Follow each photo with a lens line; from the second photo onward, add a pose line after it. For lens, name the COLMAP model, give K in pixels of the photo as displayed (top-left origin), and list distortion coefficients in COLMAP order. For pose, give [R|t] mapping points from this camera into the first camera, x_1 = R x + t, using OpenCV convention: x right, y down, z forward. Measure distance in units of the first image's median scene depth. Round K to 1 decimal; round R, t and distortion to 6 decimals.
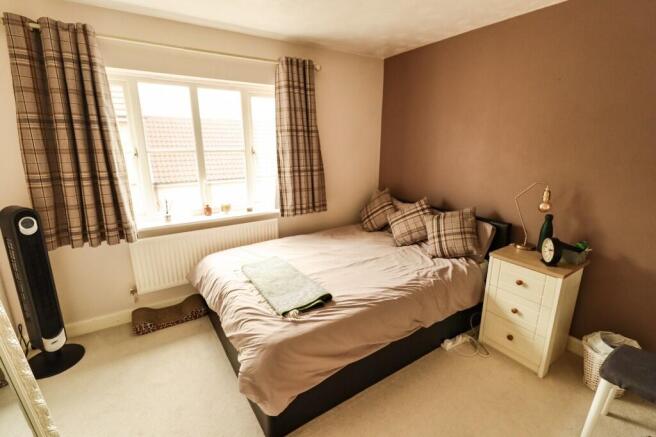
lens RADIAL K [[306.2, 0, 331.7], [0, 306.2, 214.0], [0, 0, 1]] dist [0.001818, -0.010261]
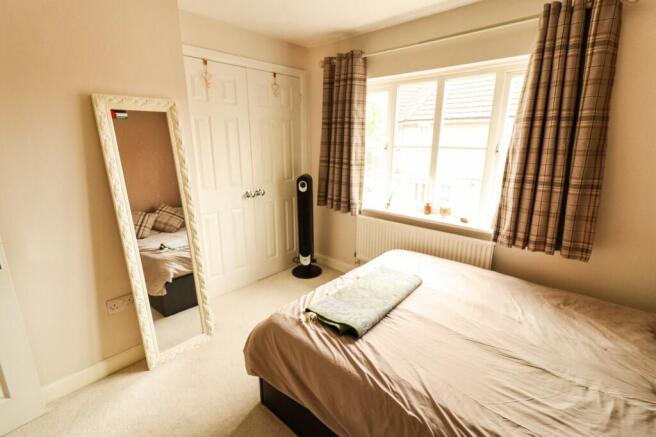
lens RADIAL K [[306.2, 0, 331.7], [0, 306.2, 214.0], [0, 0, 1]] dist [0.001818, -0.010261]
pose [[0.225097, 0.226945, -0.947537, 0.488557], [-0.229709, 0.957443, 0.174748, -0.106319], [0.946871, 0.178322, 0.267649, 0.514090]]
